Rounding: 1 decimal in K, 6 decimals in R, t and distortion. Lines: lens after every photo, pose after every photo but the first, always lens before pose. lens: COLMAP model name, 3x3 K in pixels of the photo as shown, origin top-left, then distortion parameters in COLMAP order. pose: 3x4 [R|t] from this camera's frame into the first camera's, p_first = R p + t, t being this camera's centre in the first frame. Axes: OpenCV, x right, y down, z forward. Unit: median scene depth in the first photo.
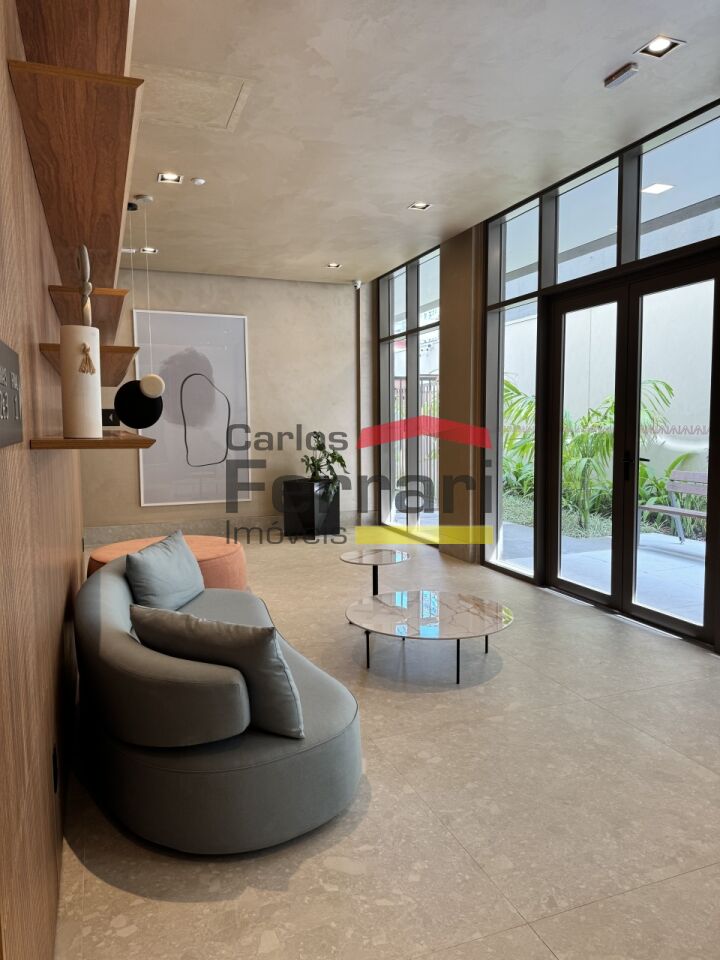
lens RADIAL K [[676.1, 0, 364.1], [0, 676.1, 473.1], [0, 0, 1]] dist [0.028744, -0.012961]
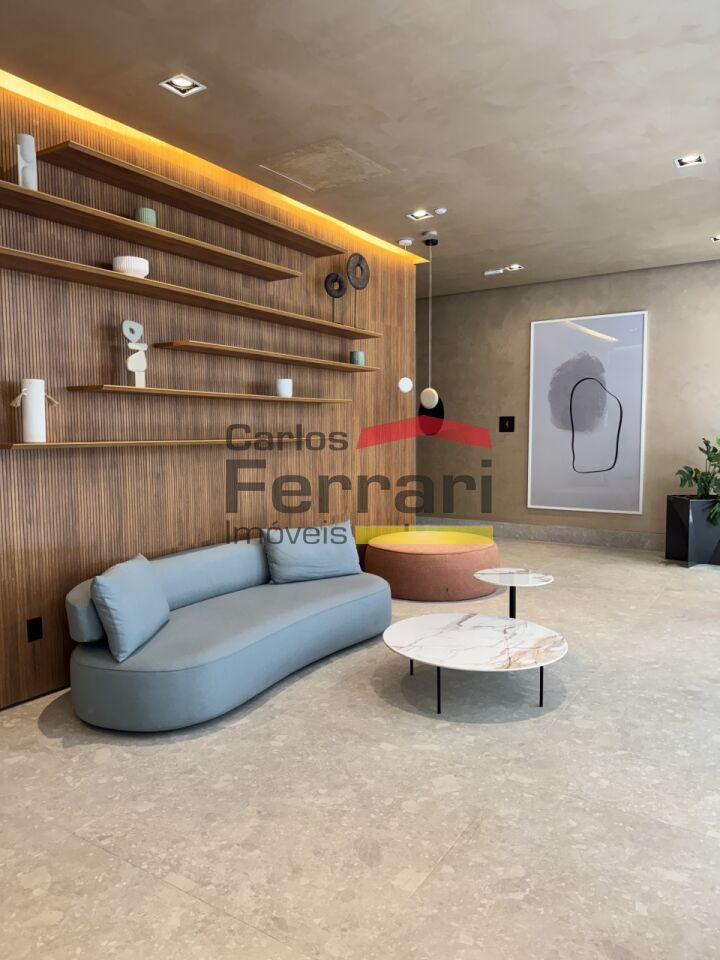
lens RADIAL K [[676.1, 0, 365.3], [0, 676.1, 486.5], [0, 0, 1]] dist [0.028744, -0.012961]
pose [[0.586685, 0.070661, -0.806726, 0.972203], [-0.055803, 0.997346, 0.046775, -0.048913], [0.807890, 0.017575, 0.589071, 0.428144]]
